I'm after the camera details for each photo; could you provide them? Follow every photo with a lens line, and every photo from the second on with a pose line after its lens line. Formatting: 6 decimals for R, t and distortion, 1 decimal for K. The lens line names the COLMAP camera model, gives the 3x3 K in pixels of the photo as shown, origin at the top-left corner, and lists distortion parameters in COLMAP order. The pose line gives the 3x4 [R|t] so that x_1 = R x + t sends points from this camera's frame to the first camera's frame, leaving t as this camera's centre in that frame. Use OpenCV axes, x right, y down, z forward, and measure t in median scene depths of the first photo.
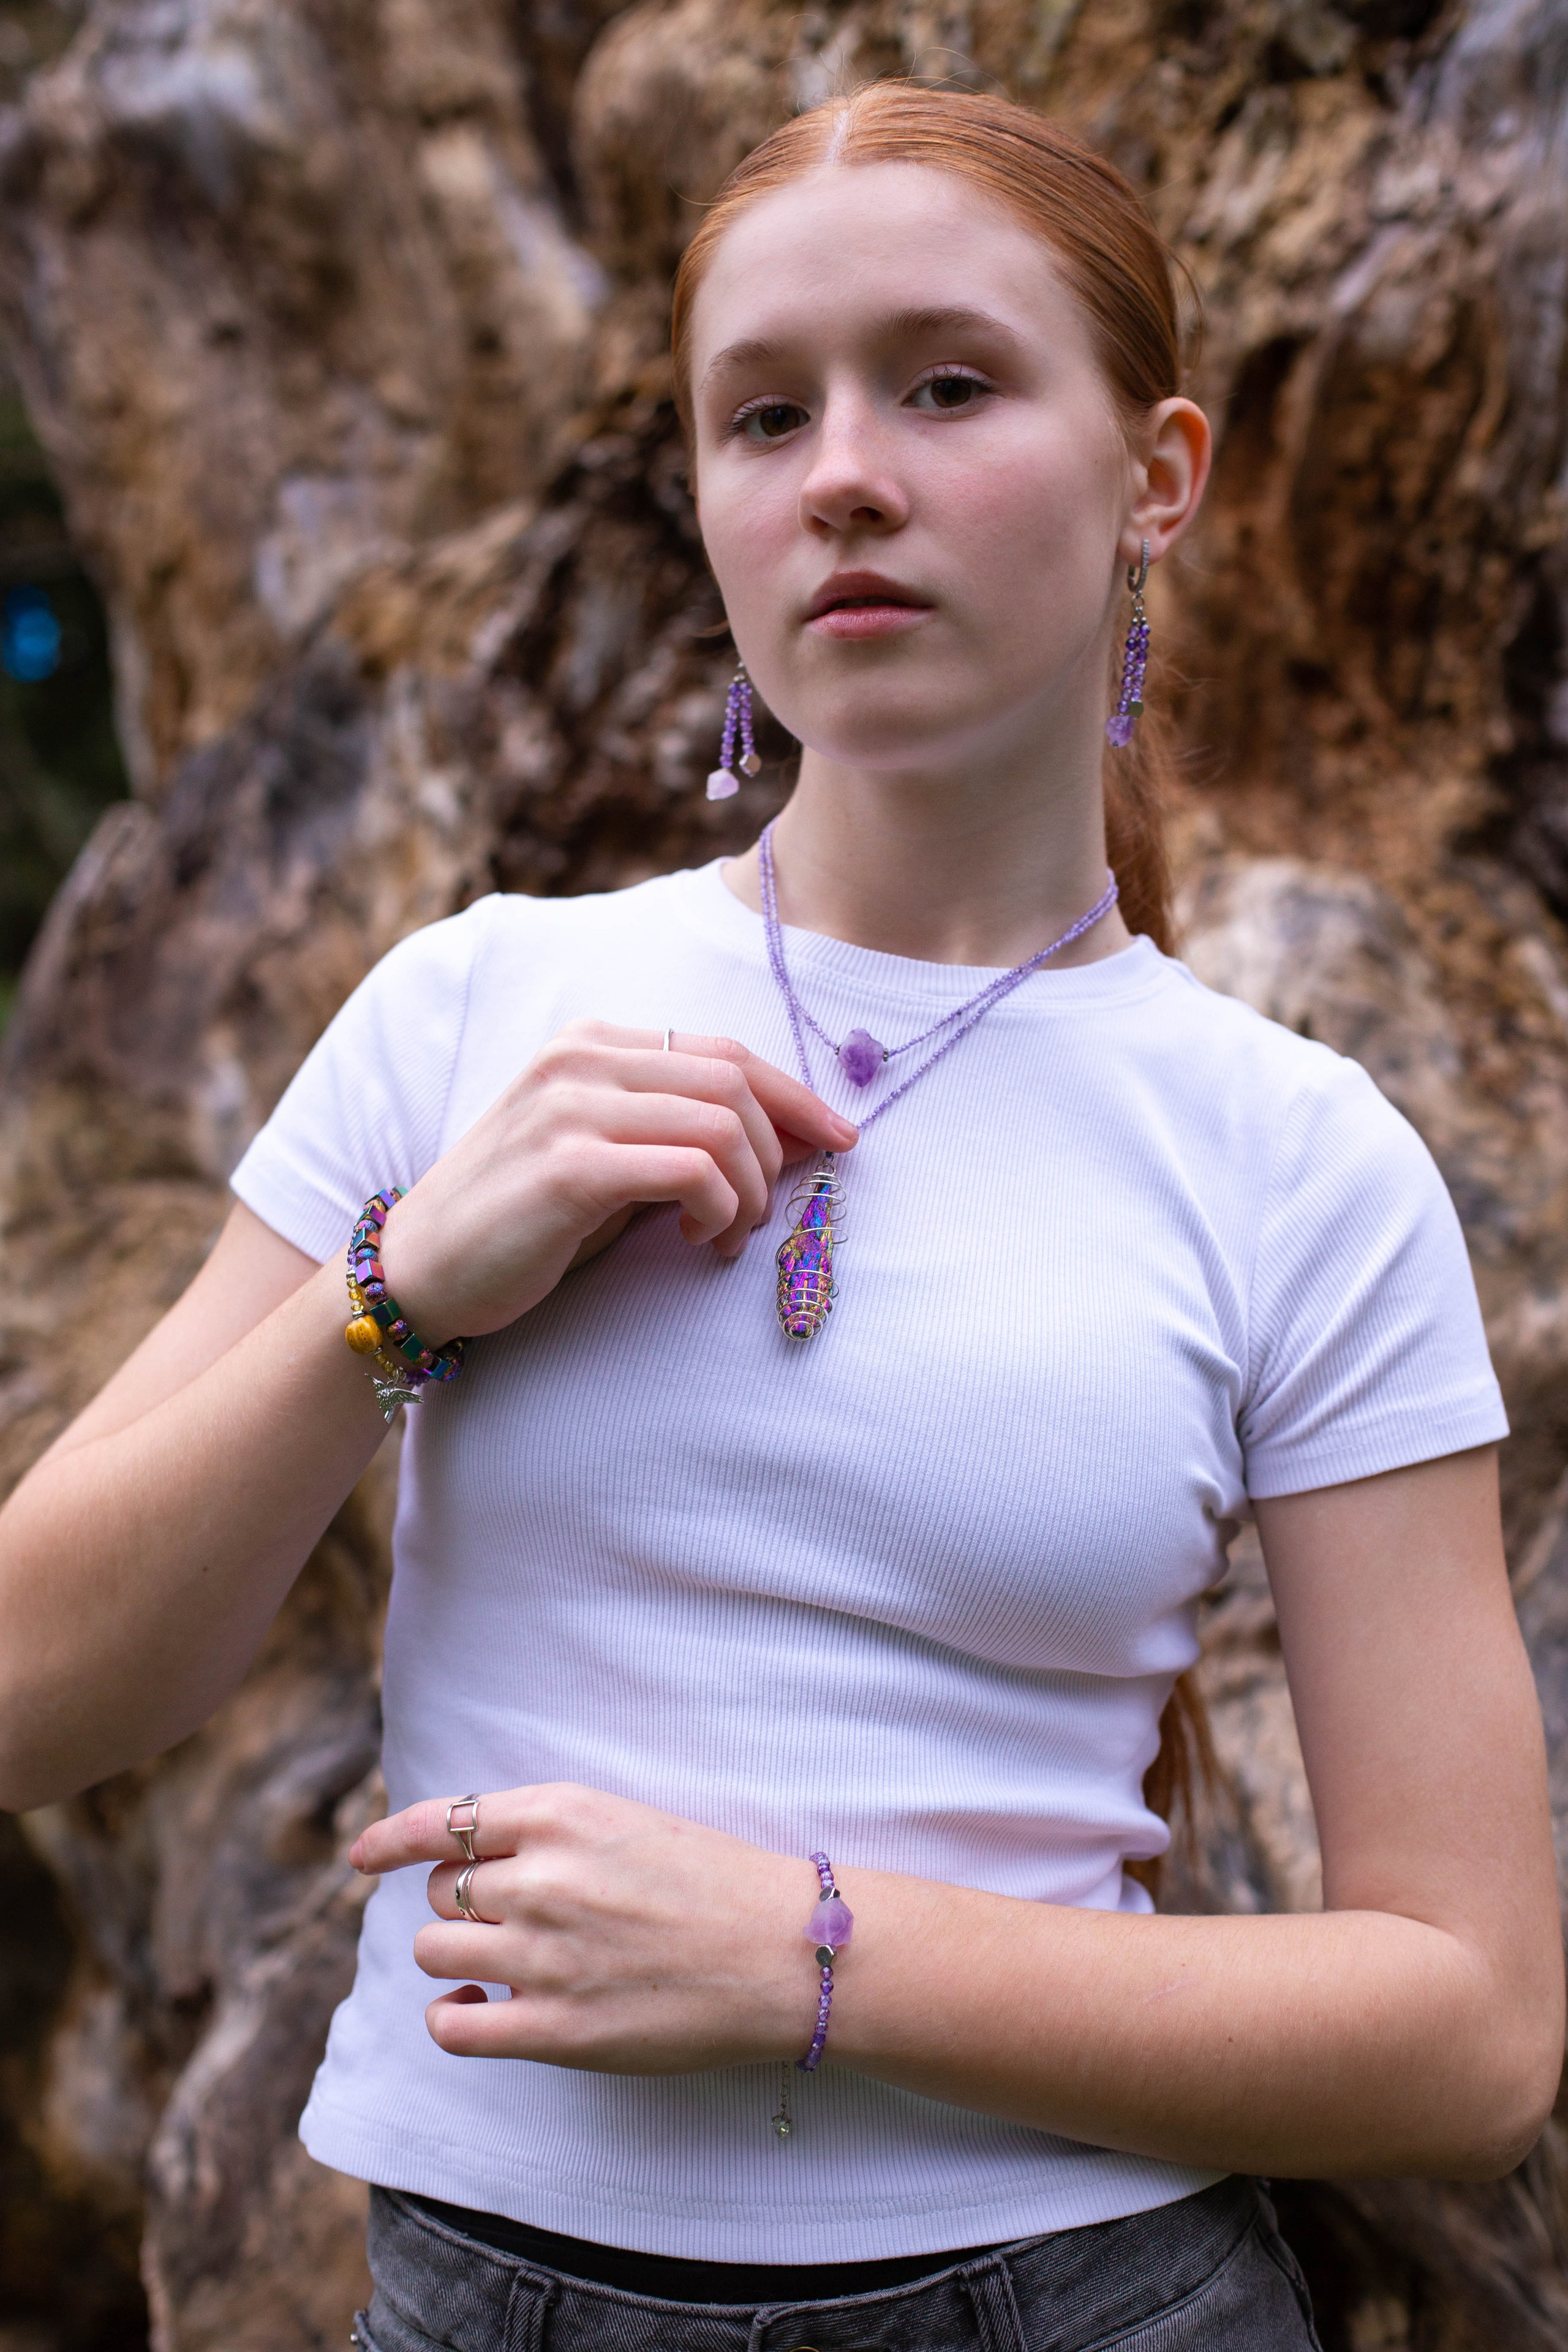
lens RADIAL K [[3502.7, 0, 784.0], [0, 3502.7, 1176.0], [0, 0, 1]] dist [-0.162884, 0.124733]
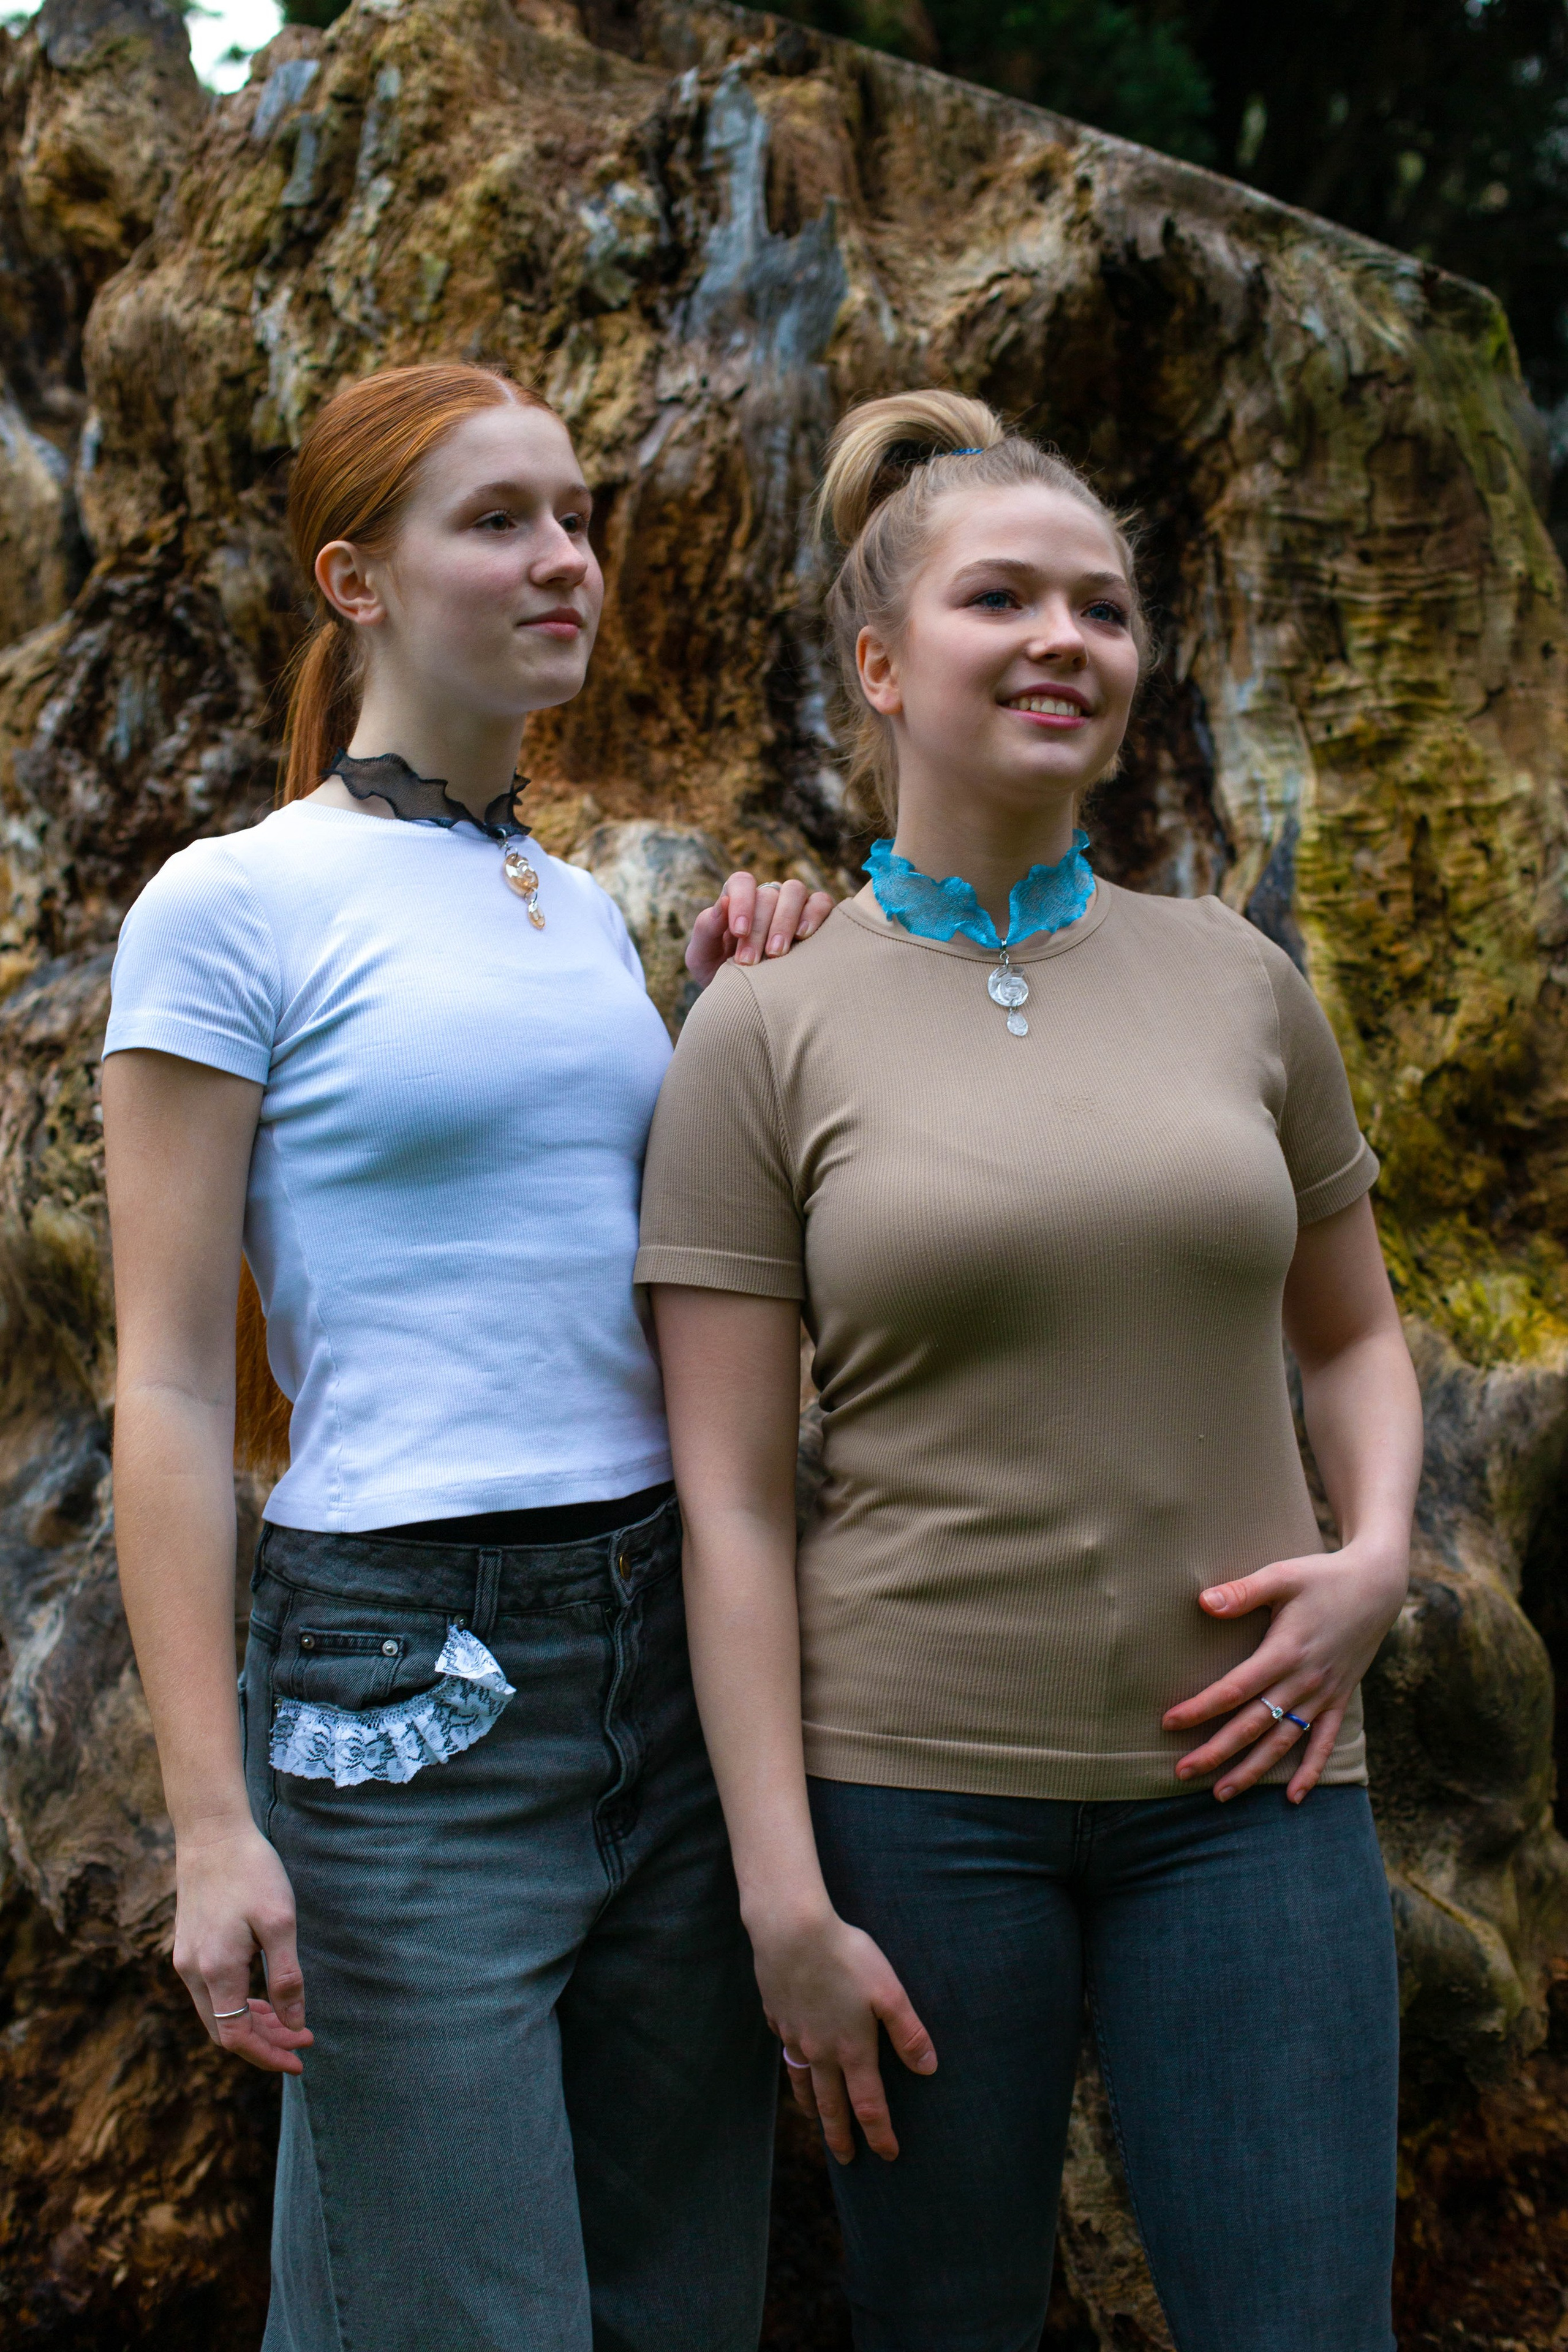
lens RADIAL K [[3449.5, 0, 784.0], [0, 3449.5, 1176.0], [0, 0, 1]] dist [-0.142136, 0.077890]
pose [[0.966066, -0.089402, 0.242328, -0.171043], [0.095056, 0.995403, -0.011716, 0.085657], [-0.240166, 0.034353, 0.970124, -0.469731]]
